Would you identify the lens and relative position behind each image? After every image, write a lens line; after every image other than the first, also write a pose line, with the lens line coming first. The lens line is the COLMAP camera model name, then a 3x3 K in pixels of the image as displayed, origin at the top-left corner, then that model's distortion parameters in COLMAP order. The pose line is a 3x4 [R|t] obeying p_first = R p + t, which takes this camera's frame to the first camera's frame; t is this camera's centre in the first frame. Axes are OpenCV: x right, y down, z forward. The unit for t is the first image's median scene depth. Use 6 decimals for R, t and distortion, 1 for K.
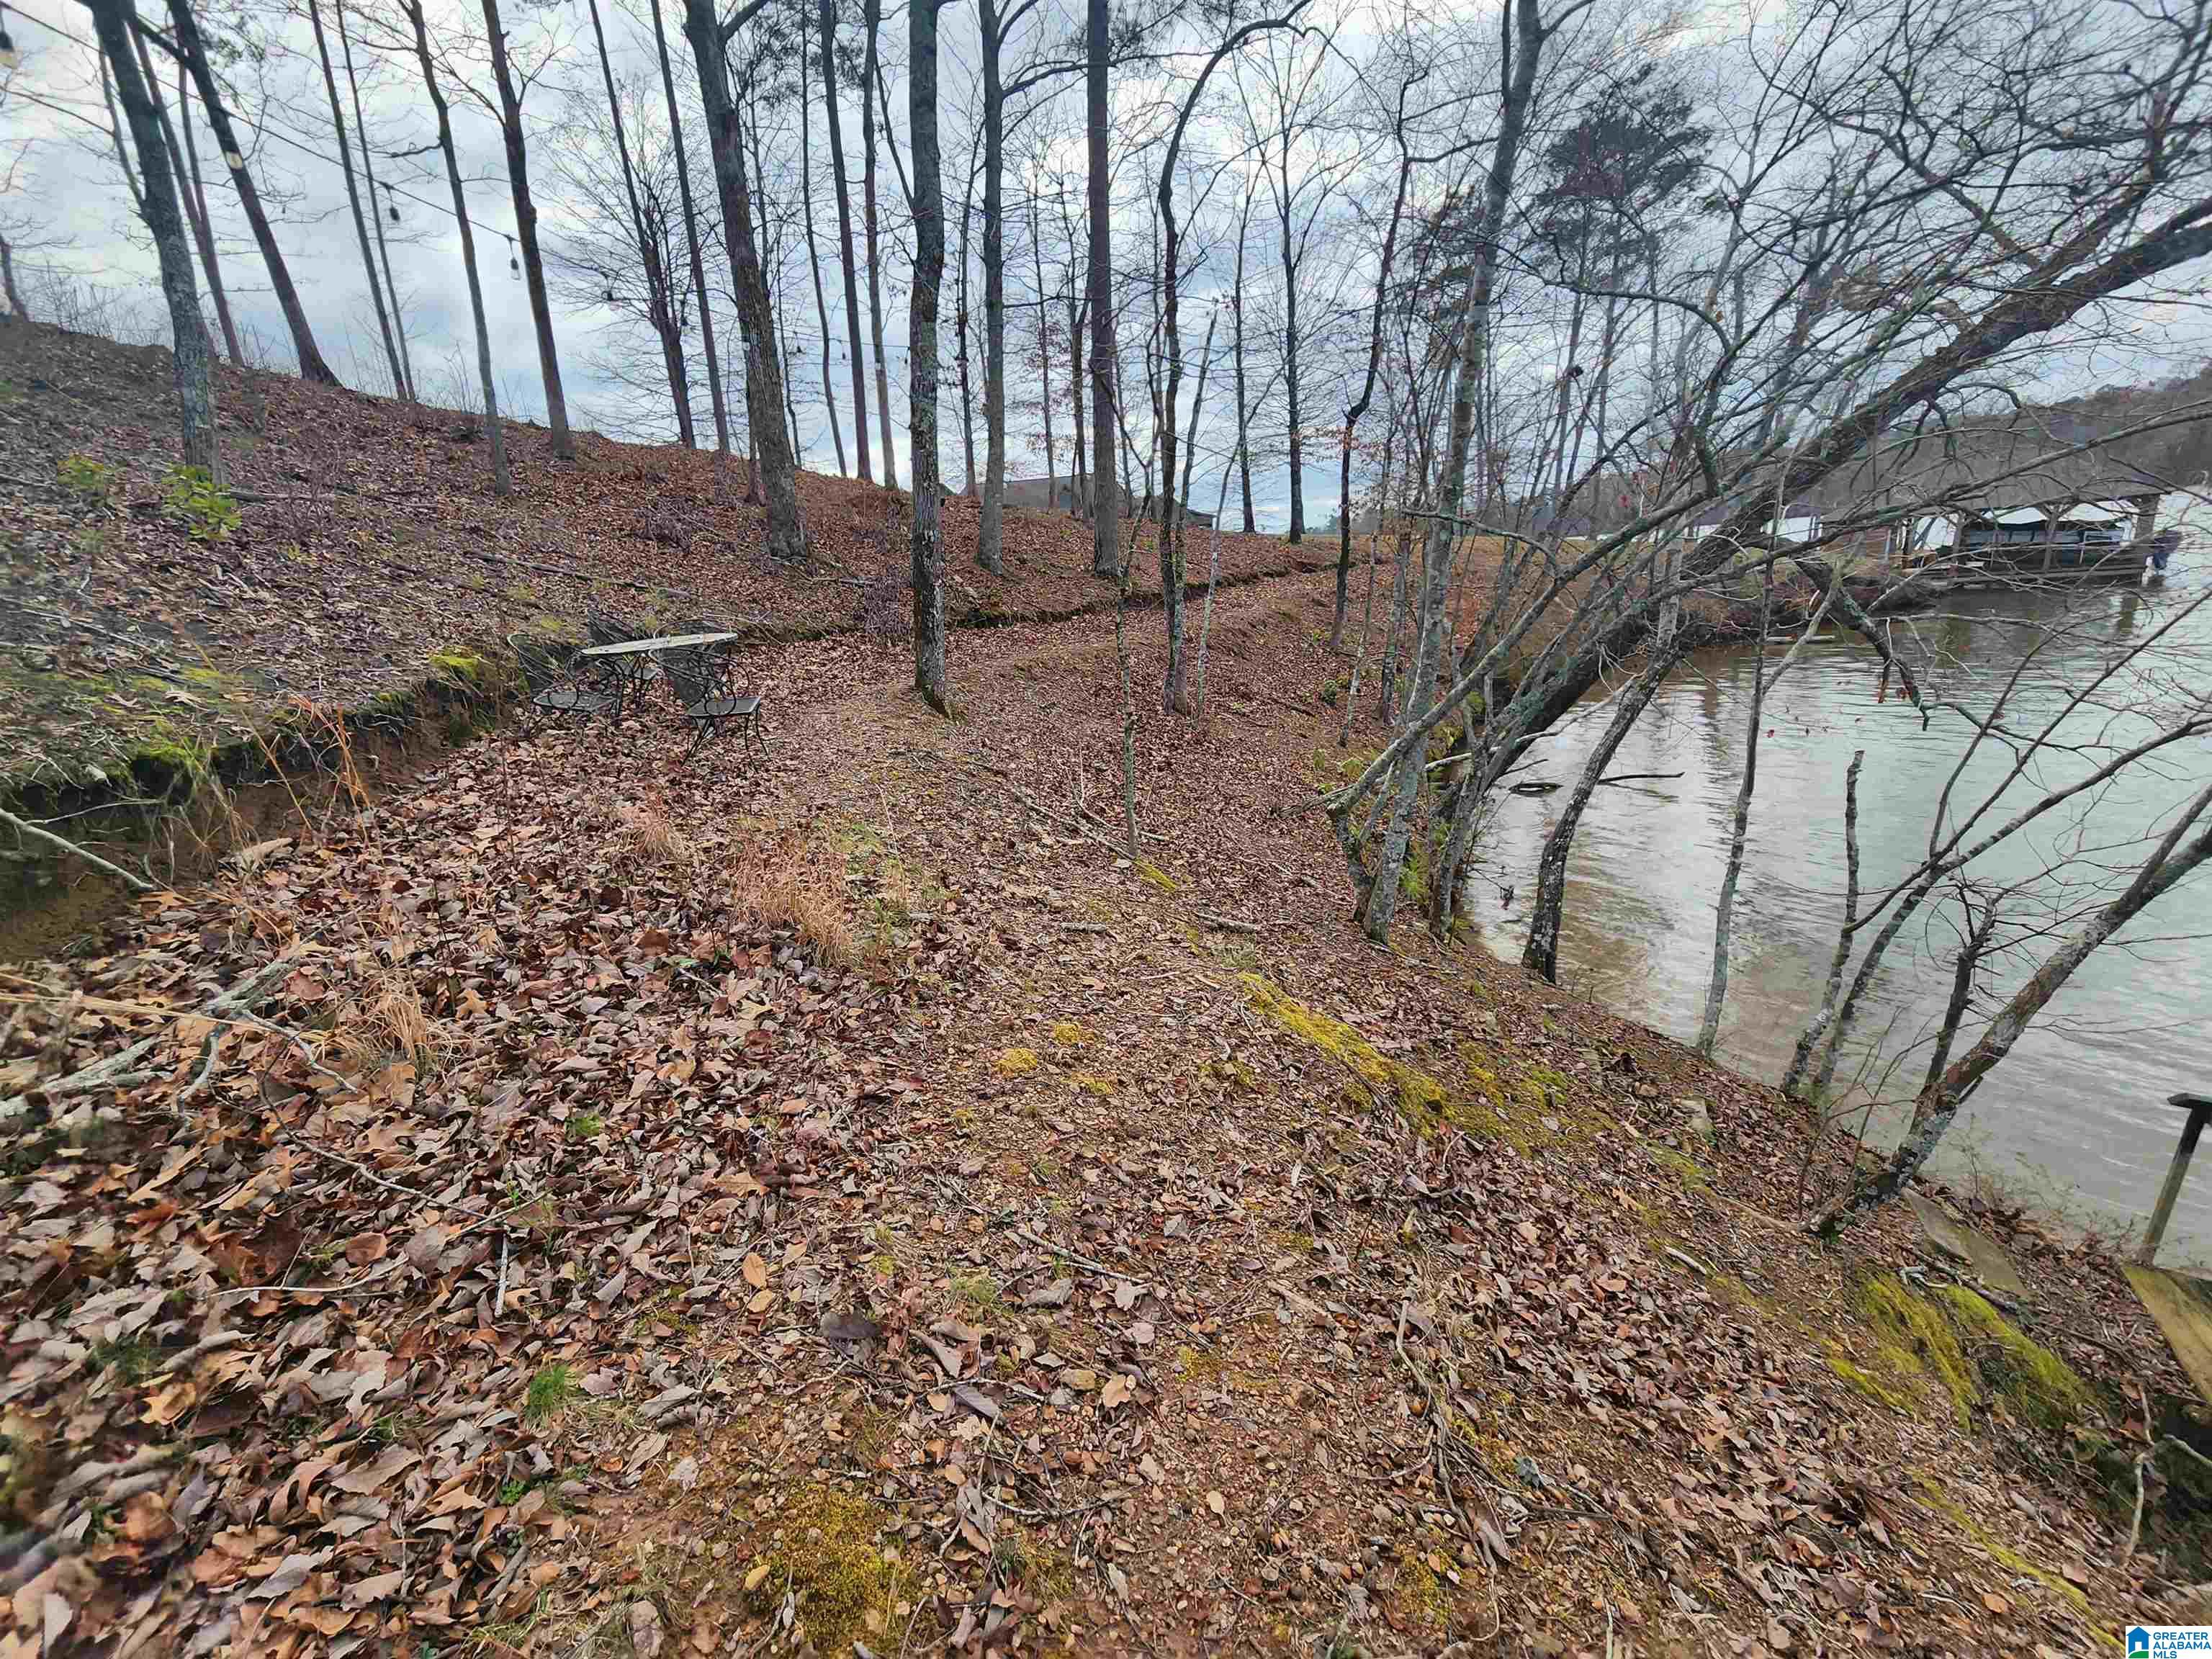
lens RADIAL K [[920.2, 0, 1067.4], [0, 920.2, 824.7], [0, 0, 1]] dist [-0.005025, 0.000766]
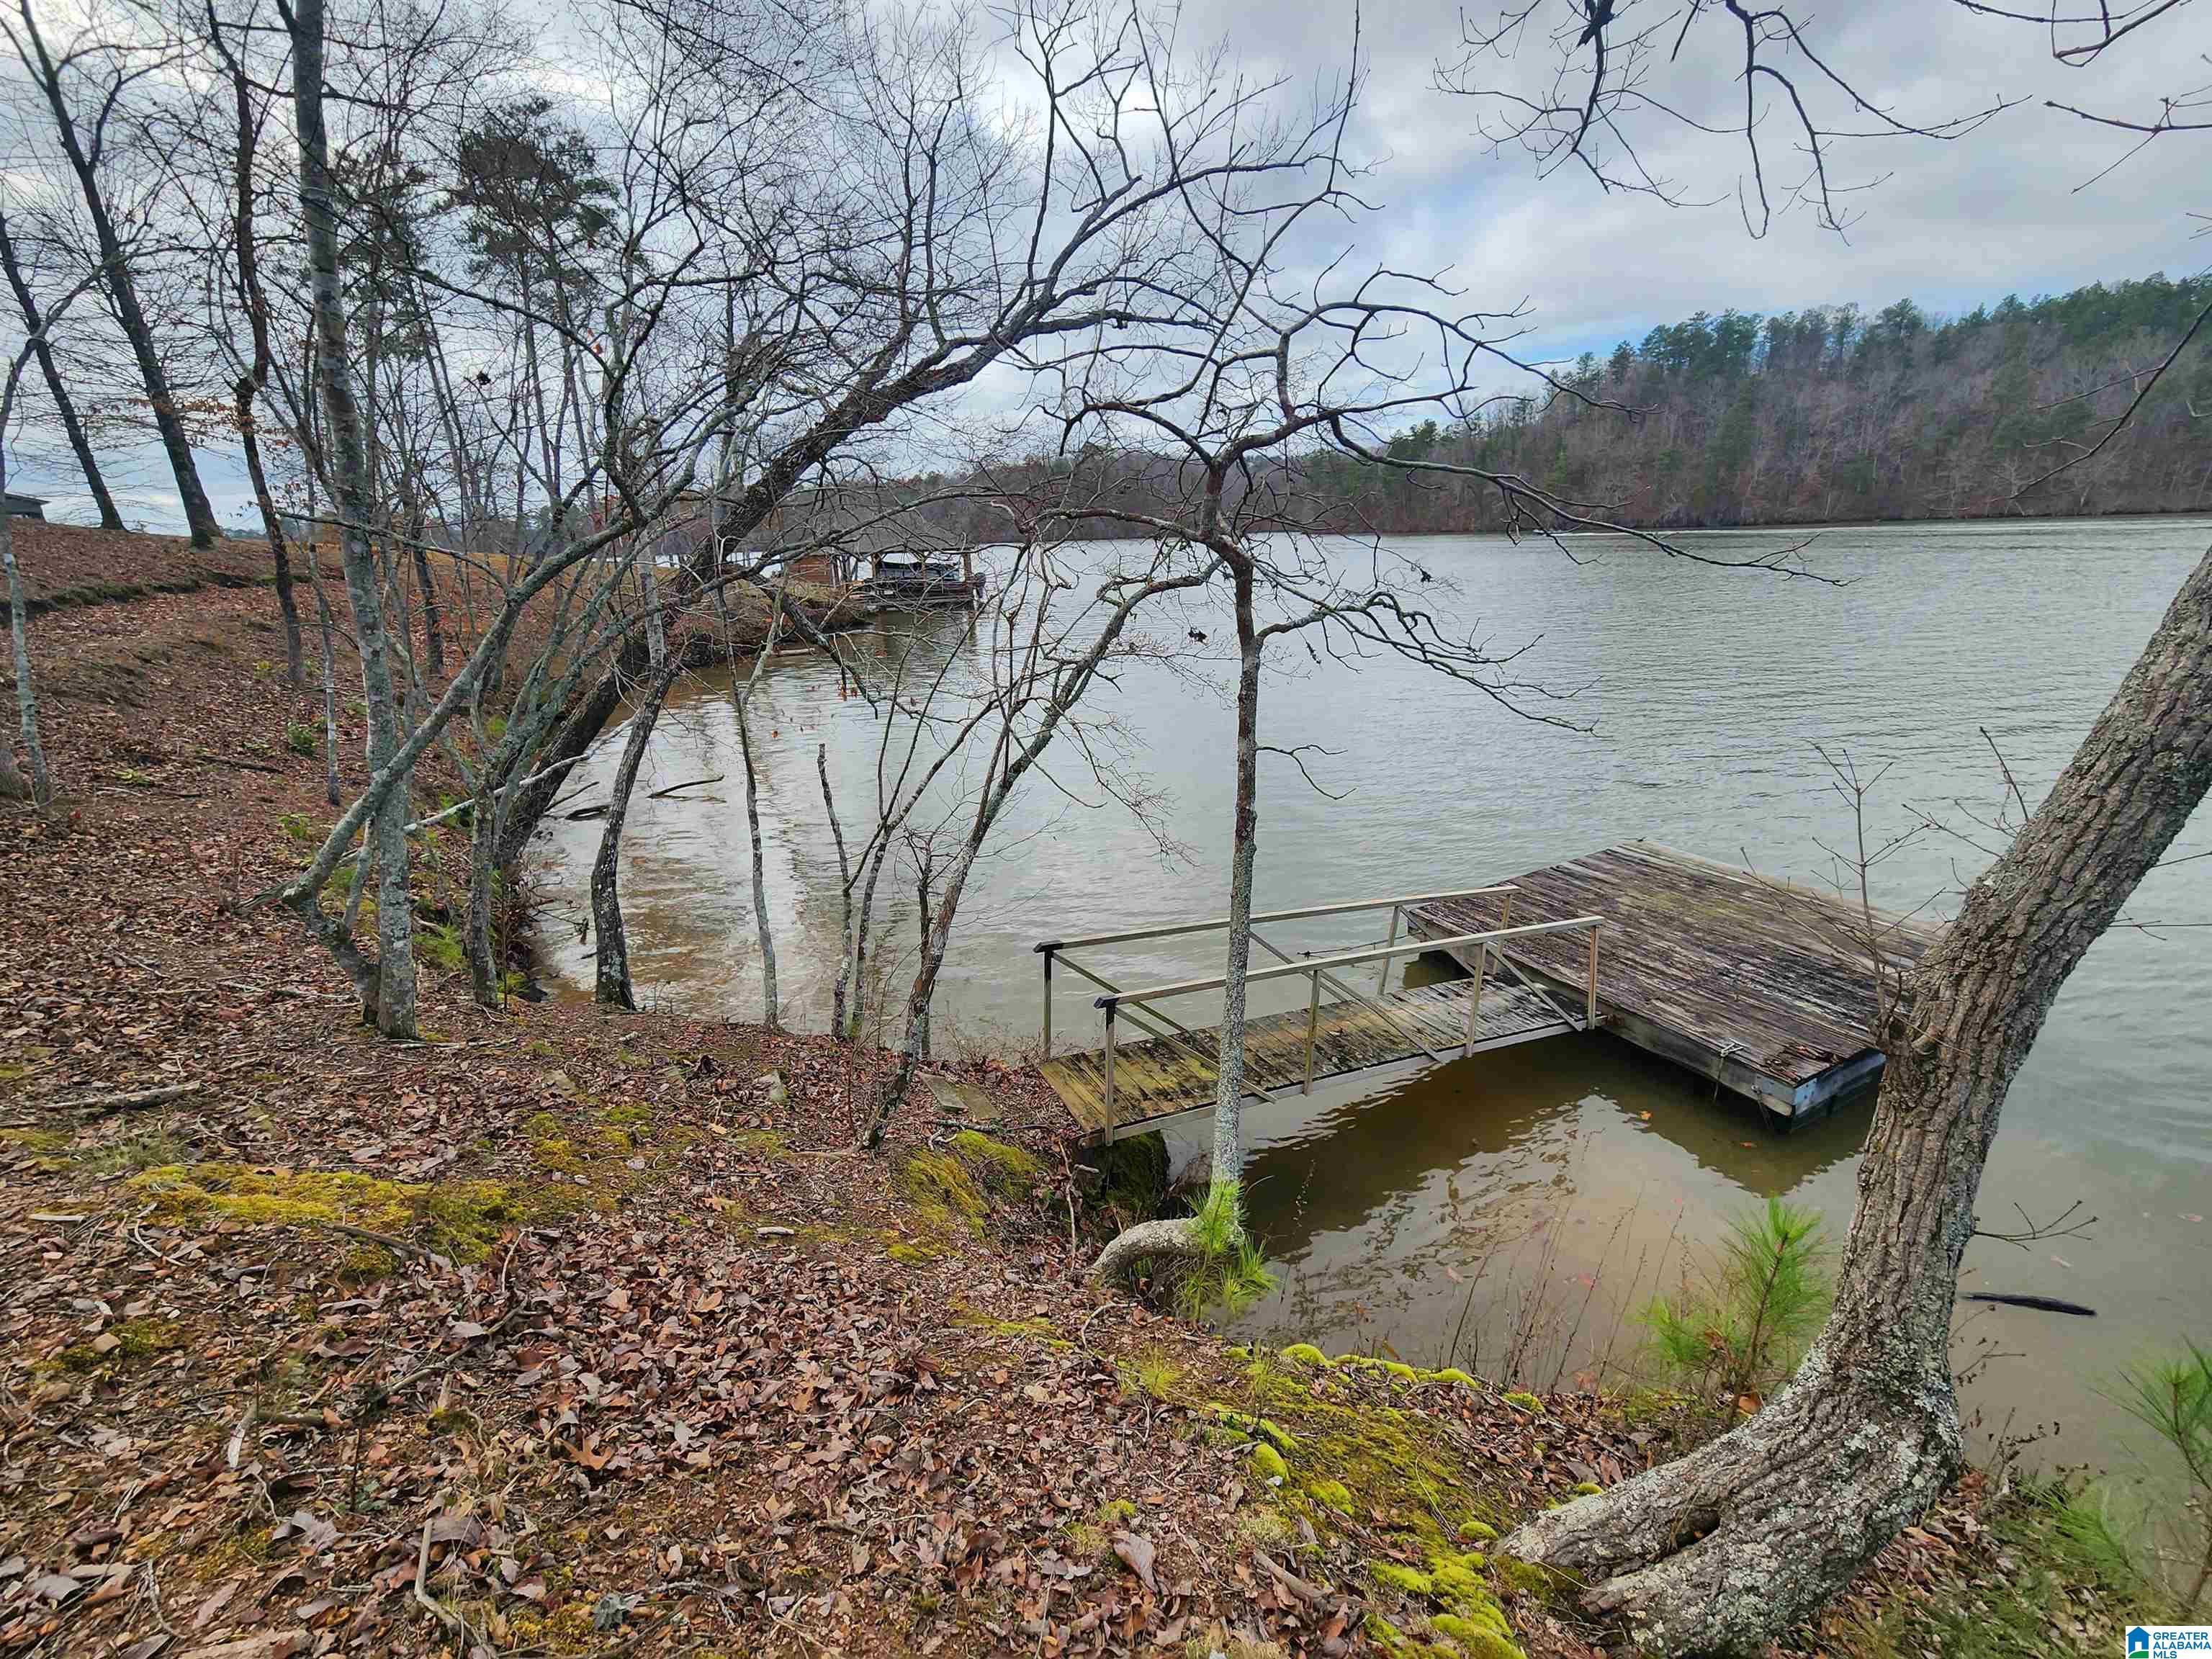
lens RADIAL K [[920.2, 0, 1091.7], [0, 920.2, 824.7], [0, 0, 1]] dist [-0.005025, 0.000766]
pose [[0.564627, -0.182026, 0.805024, 0.072171], [0.199258, 0.976588, 0.081064, -0.004237], [-0.800933, 0.114637, 0.587678, 0.009144]]
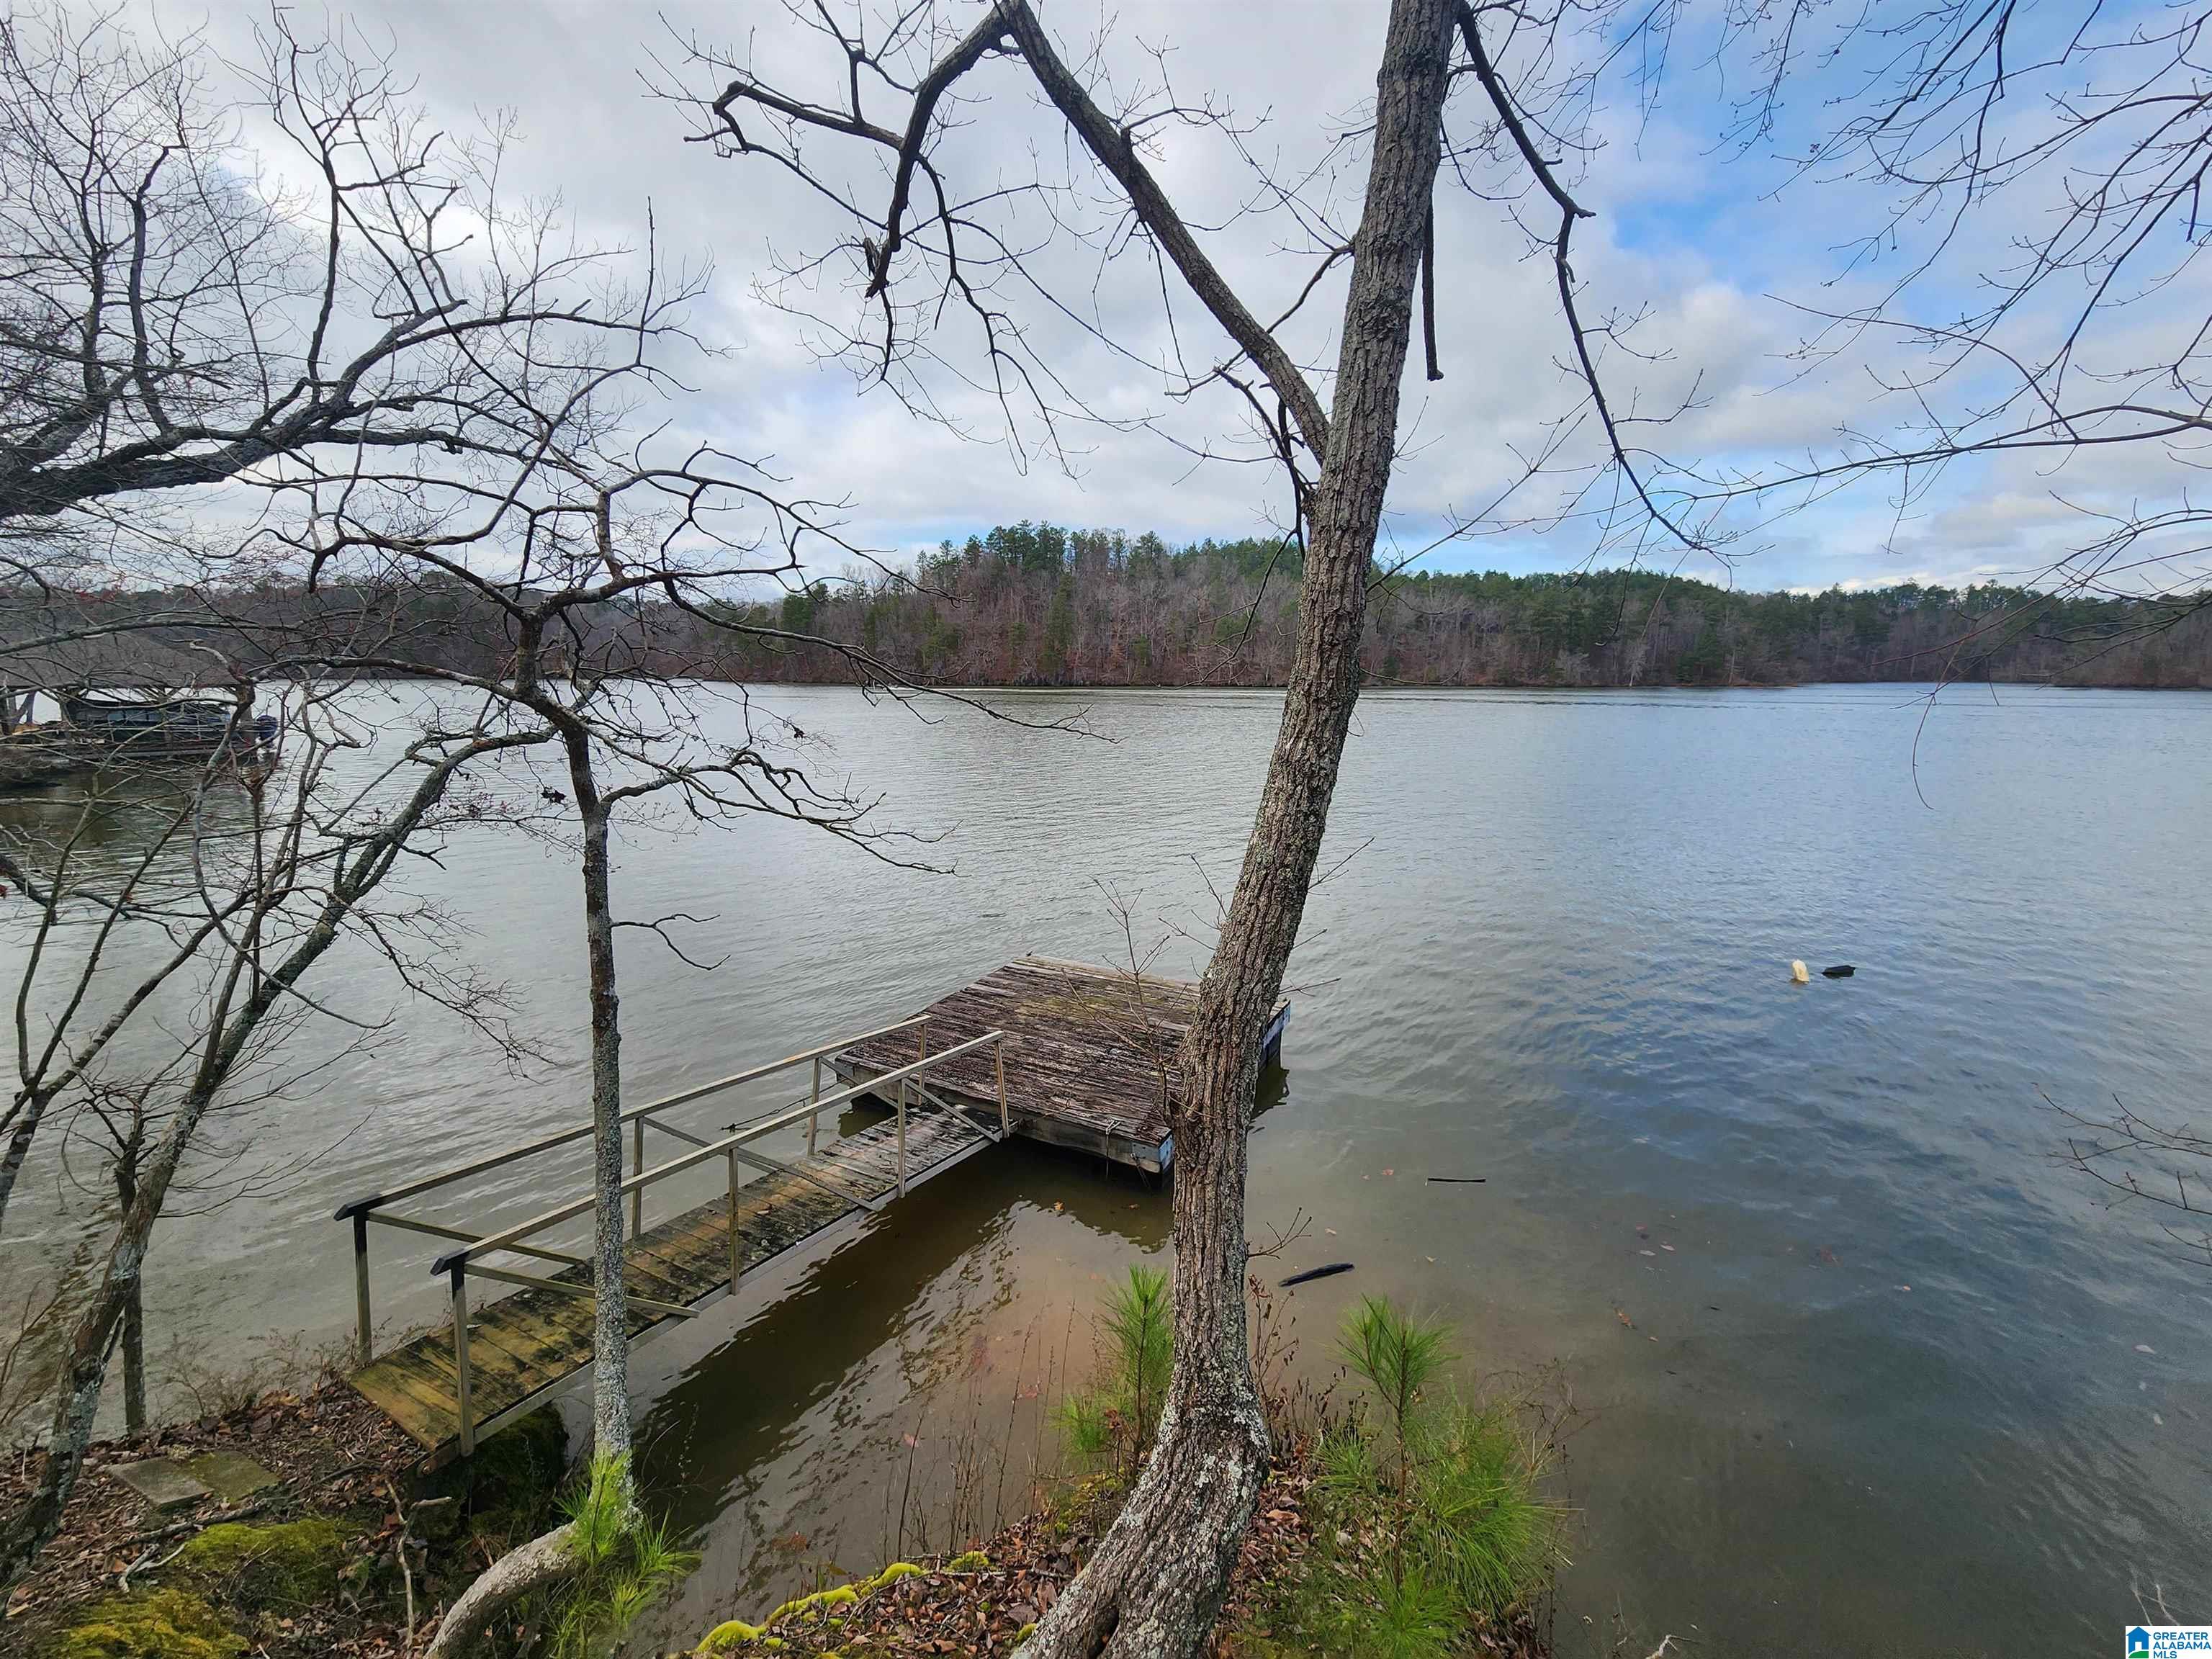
lens RADIAL K [[920.2, 0, 1095.2], [0, 920.2, 821.1], [0, 0, 1]] dist [-0.005025, 0.000766]
pose [[-0.013777, -0.068565, 0.997552, 0.098662], [0.256597, 0.963995, 0.069802, -0.006672], [-0.966420, 0.256930, 0.004313, -0.030062]]
